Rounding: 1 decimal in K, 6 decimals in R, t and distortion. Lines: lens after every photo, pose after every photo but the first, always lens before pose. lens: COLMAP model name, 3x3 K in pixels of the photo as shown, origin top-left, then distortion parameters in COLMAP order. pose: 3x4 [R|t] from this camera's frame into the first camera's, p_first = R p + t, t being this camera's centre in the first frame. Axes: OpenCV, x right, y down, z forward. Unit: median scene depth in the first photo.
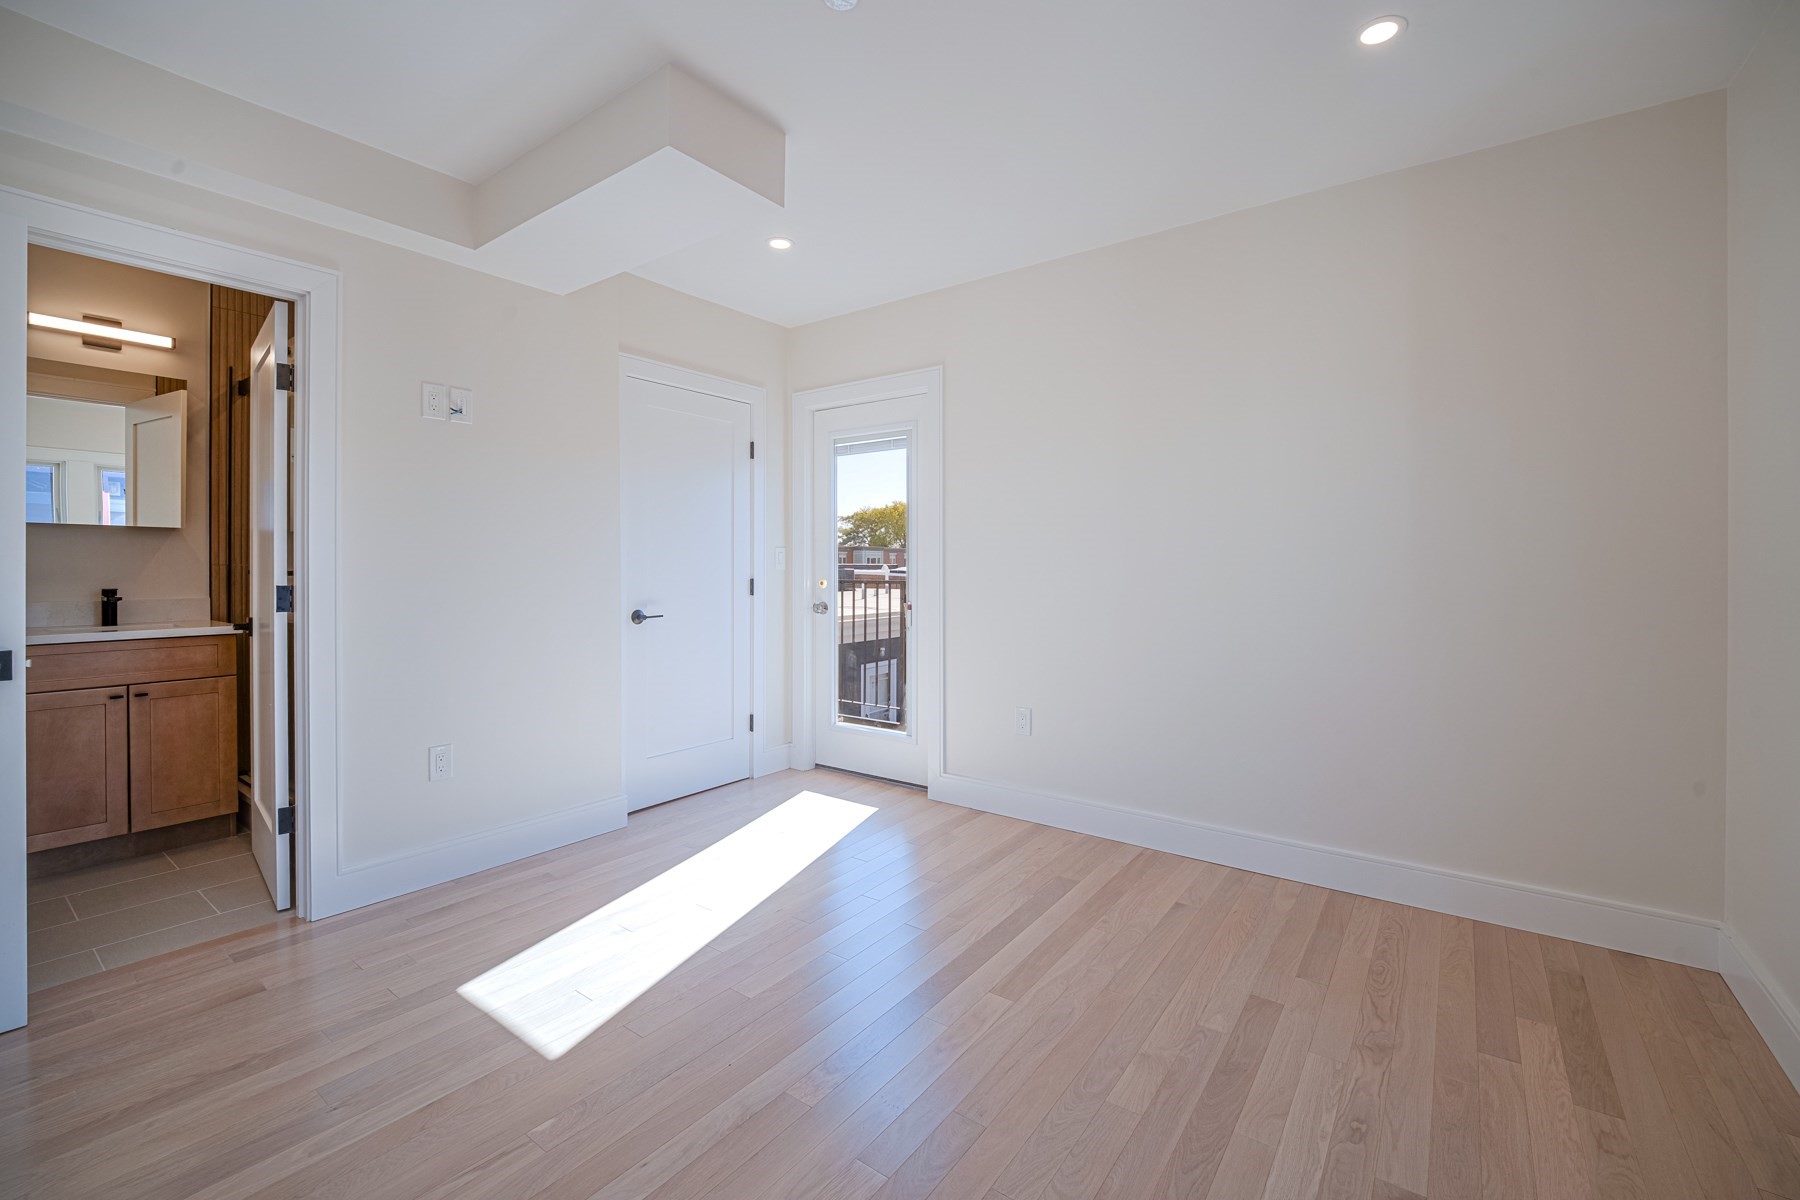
lens RADIAL K [[751.5, 0, 899.9], [0, 751.5, 566.1], [0, 0, 1]] dist [0.002101, -0.008493]
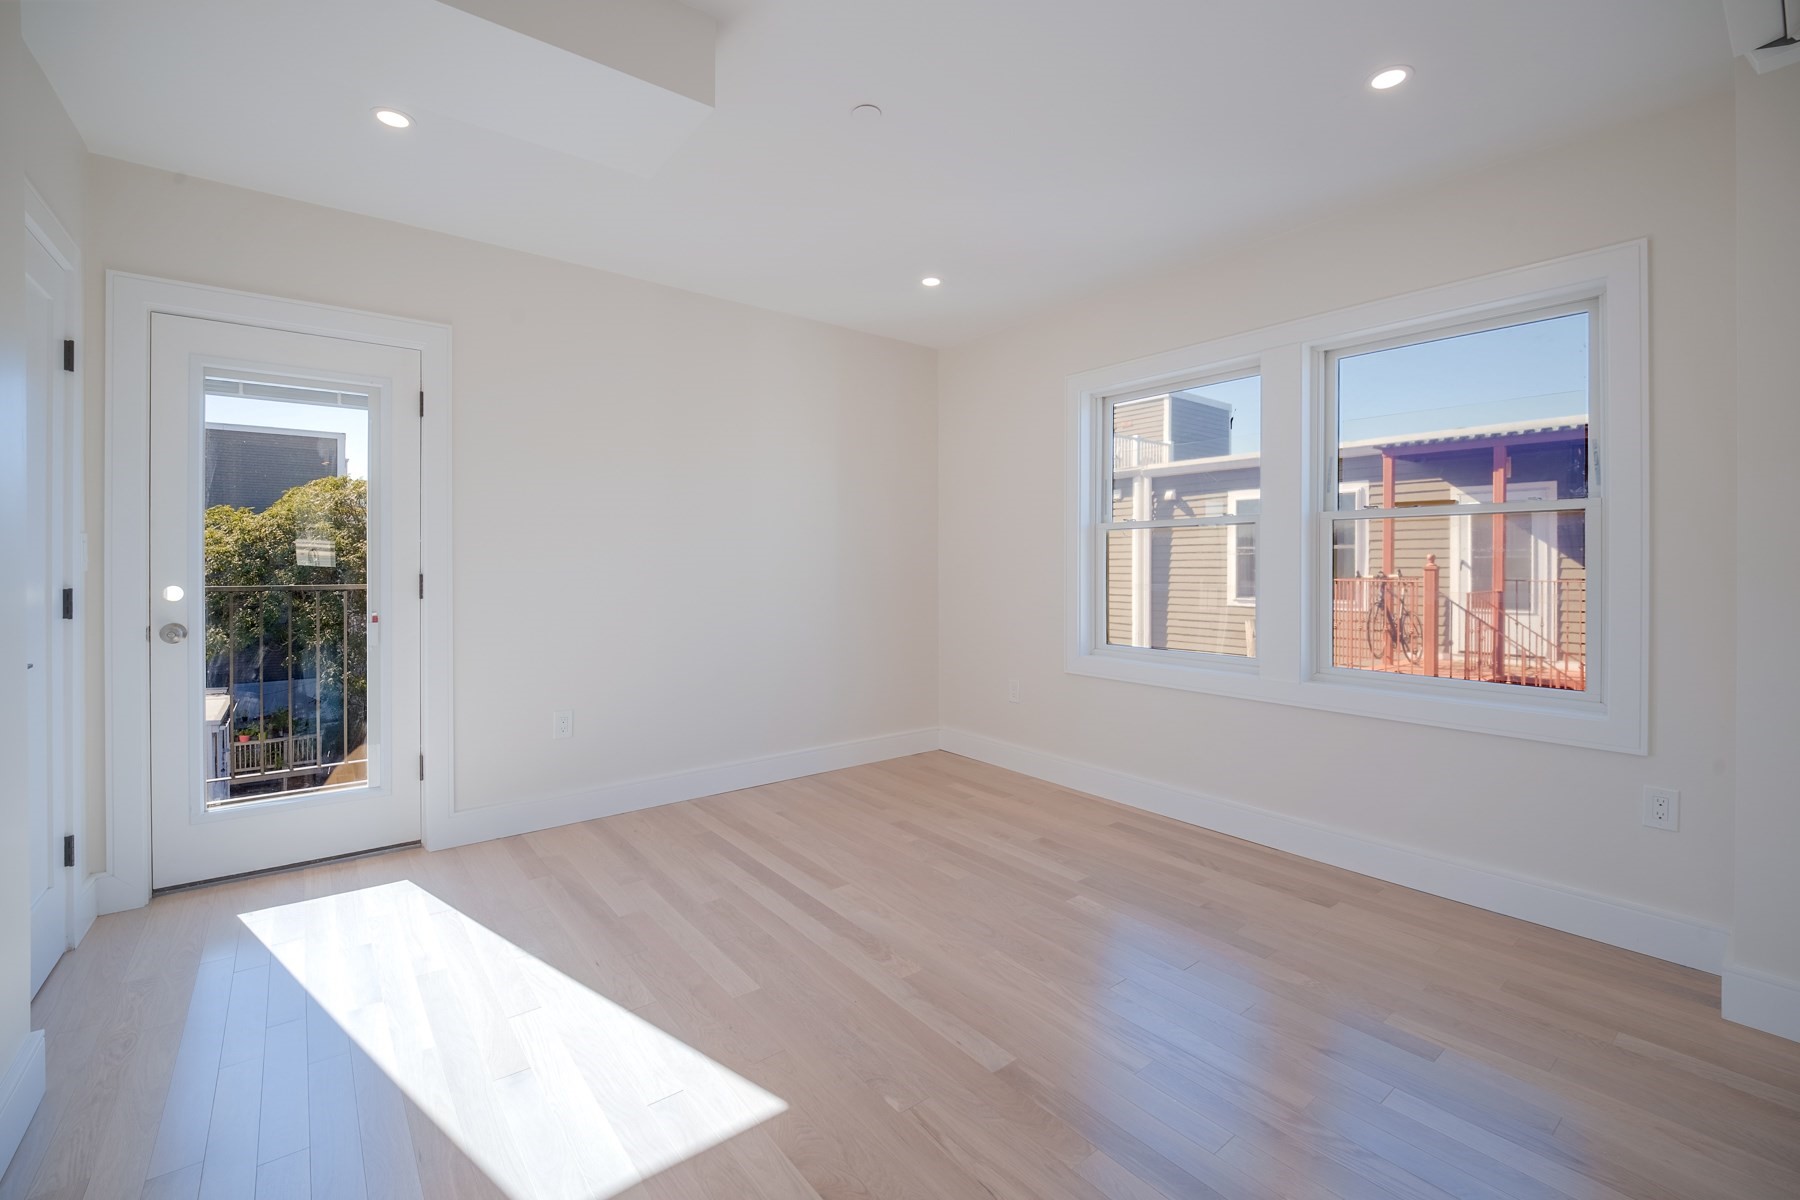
lens RADIAL K [[751.5, 0, 899.9], [0, 751.5, 566.1], [0, 0, 1]] dist [0.002101, -0.008493]
pose [[0.273571, -0.006182, 0.961832, -0.836711], [0.003696, 0.999979, 0.005376, -0.003428], [-0.961845, 0.002084, 0.273588, 0.397513]]
